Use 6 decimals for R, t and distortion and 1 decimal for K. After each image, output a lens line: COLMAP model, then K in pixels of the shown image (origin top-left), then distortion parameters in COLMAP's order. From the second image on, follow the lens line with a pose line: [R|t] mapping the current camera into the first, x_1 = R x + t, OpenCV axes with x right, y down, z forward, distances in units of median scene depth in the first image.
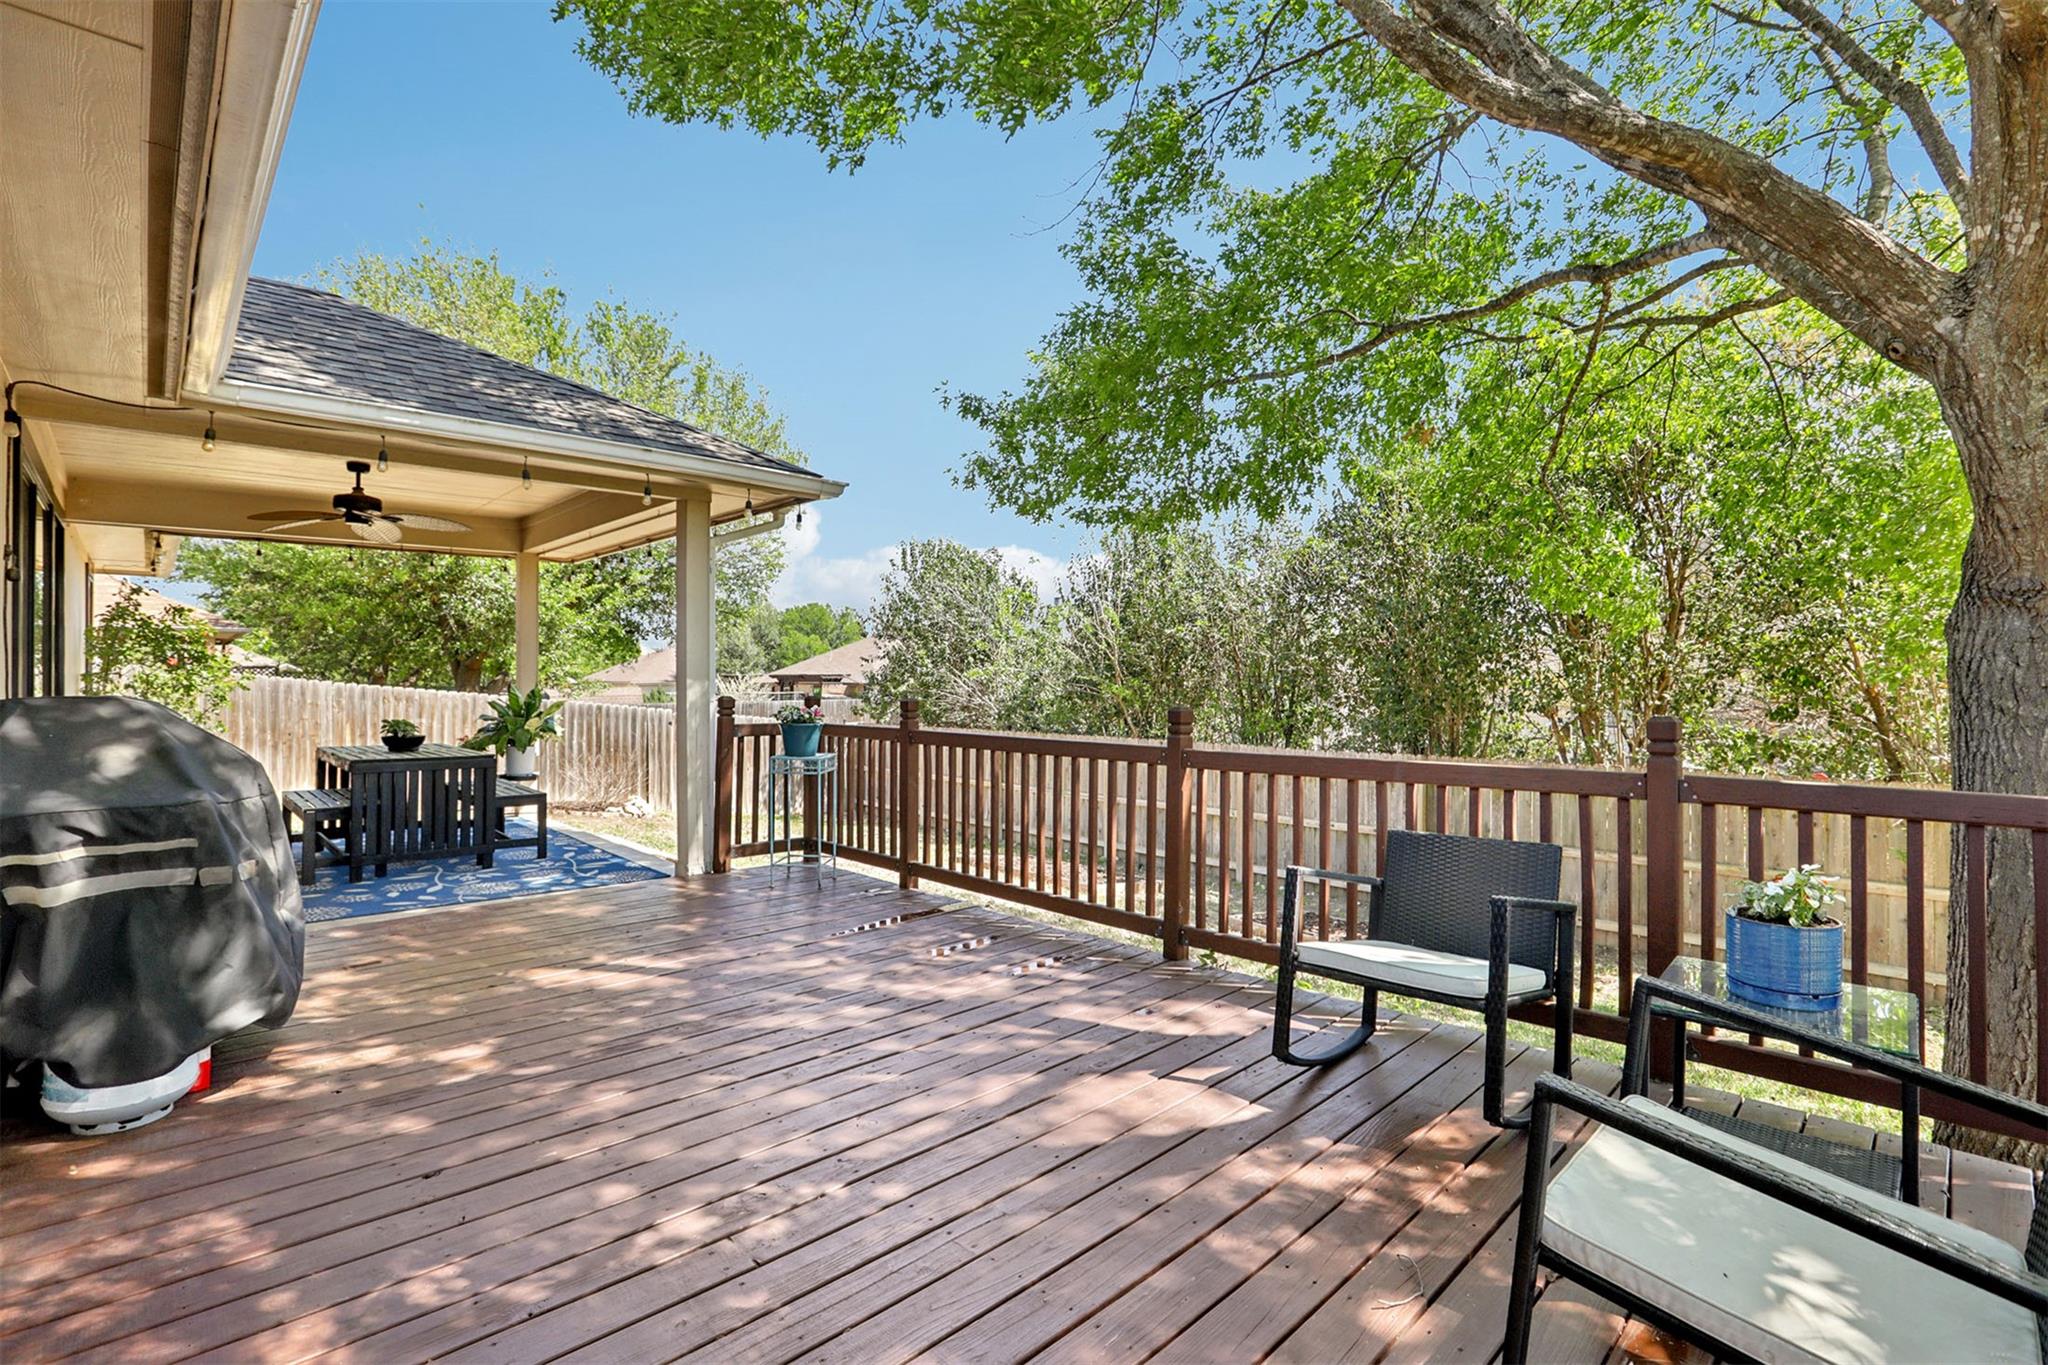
lens RADIAL K [[931.9, 0, 1041.0], [0, 931.9, 681.0], [0, 0, 1]] dist [-0.056823, 0.021132]
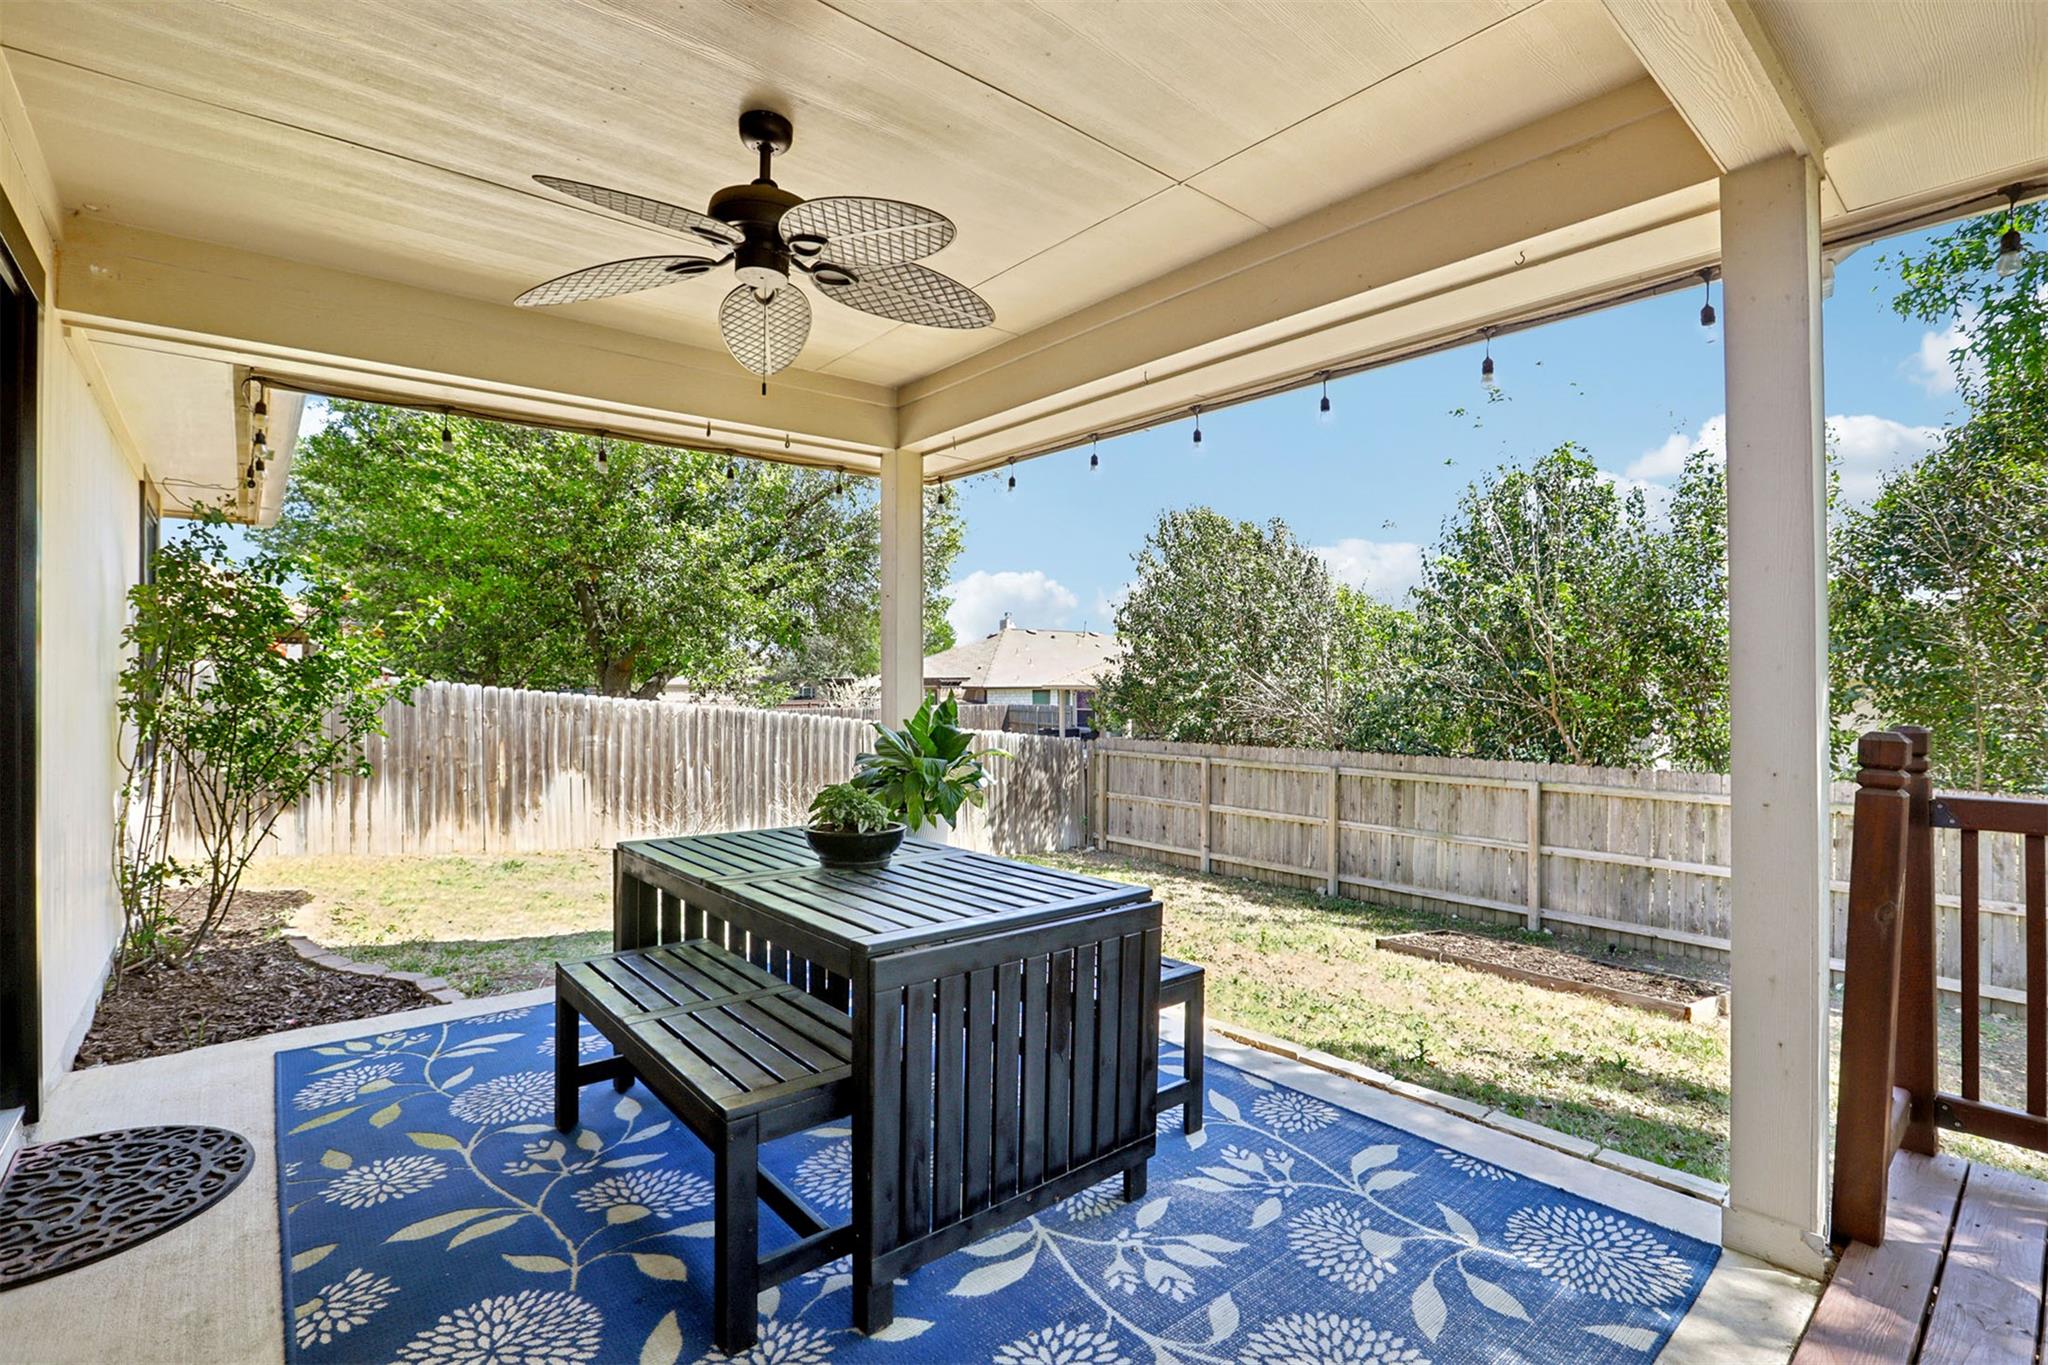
lens RADIAL K [[931.9, 0, 1041.0], [0, 931.9, 681.0], [0, 0, 1]] dist [-0.056823, 0.021132]
pose [[0.998138, 0.000391, -0.060997, -0.331986], [-0.000717, 0.999986, -0.005328, 0.000614], [0.060994, 0.005362, 0.998124, 0.337310]]
